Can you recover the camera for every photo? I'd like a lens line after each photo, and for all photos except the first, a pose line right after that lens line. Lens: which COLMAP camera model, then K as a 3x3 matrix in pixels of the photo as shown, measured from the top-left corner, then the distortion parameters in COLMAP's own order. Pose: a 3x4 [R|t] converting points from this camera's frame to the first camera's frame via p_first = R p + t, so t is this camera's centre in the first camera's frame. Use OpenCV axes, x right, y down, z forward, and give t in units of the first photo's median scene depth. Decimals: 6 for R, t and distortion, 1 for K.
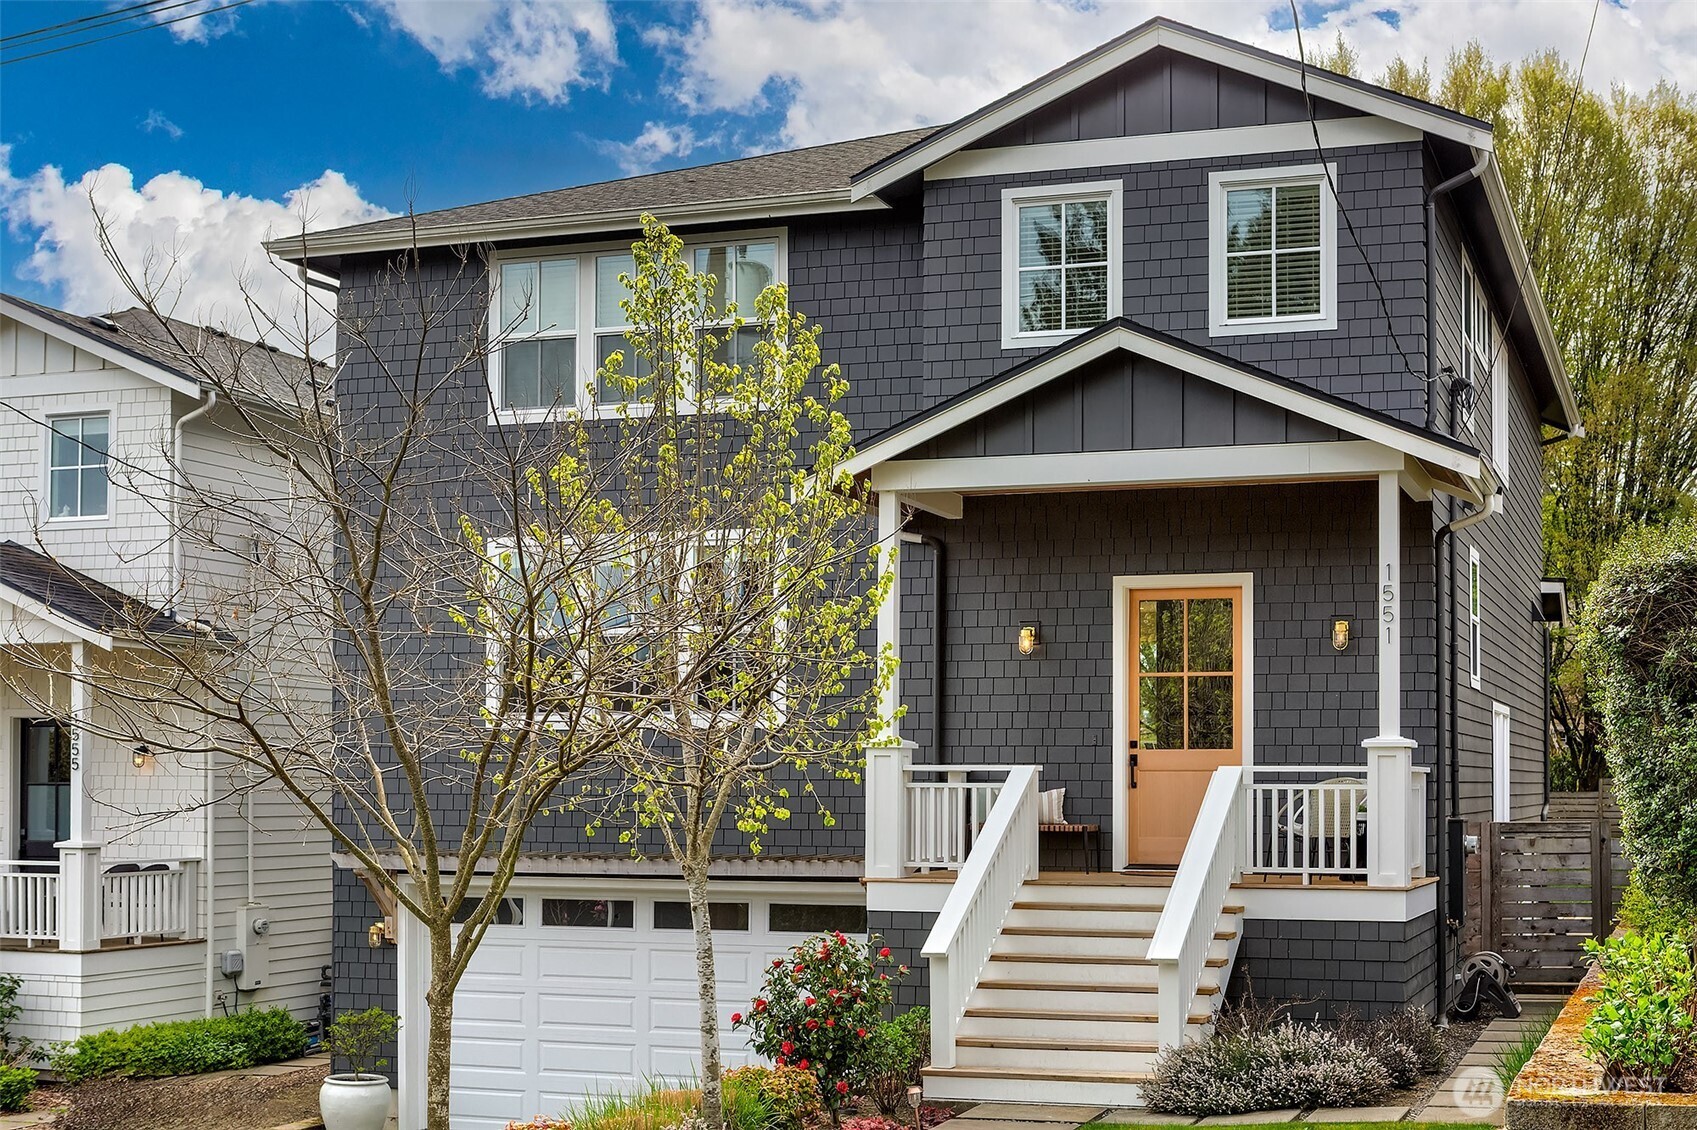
lens RADIAL K [[2308.4, 0, 845.8], [0, 2308.4, 578.2], [0, 0, 1]] dist [-0.025488, 0.000000]
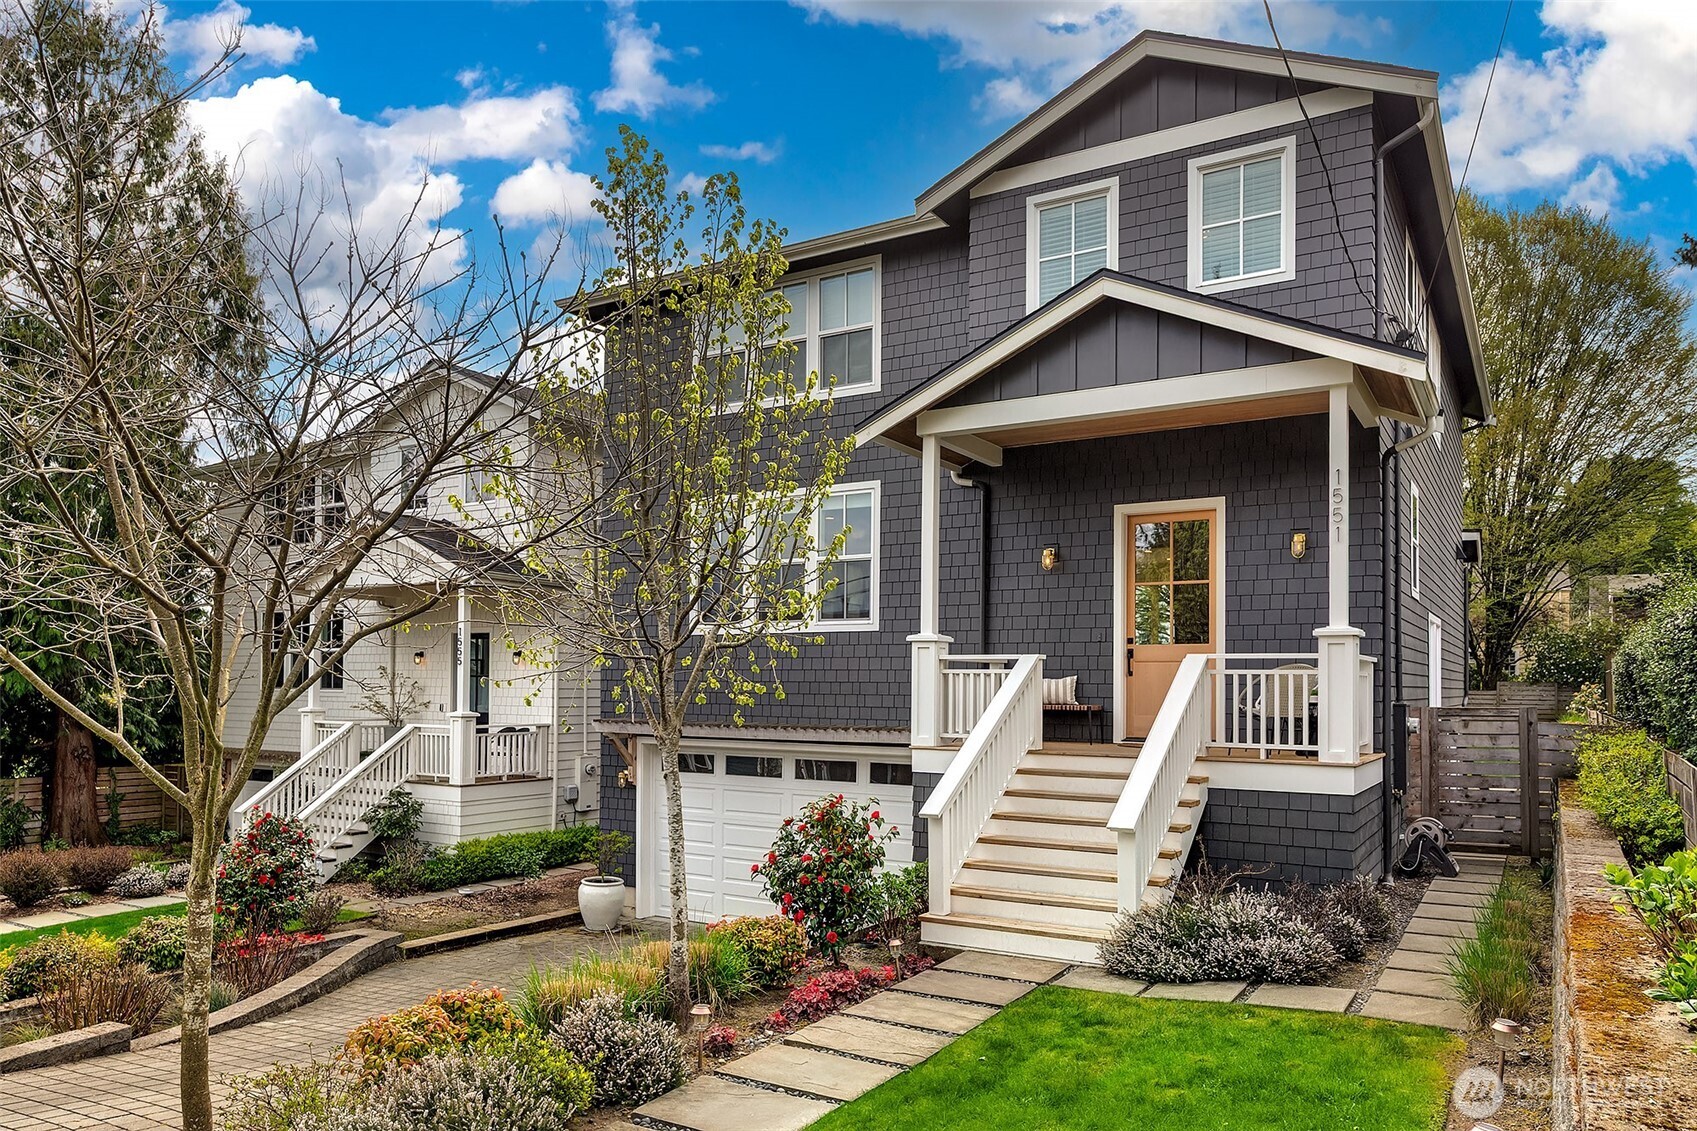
lens RADIAL K [[1022.5, 0, 1019.5], [0, 1022.5, 602.2], [0, 0, 1]] dist [0.011276, 0.005759]
pose [[0.996078, 0.001776, -0.088457, 0.116591], [-0.001835, 0.999998, -0.000588, 0.053029], [0.088456, 0.000748, 0.996080, 0.458026]]
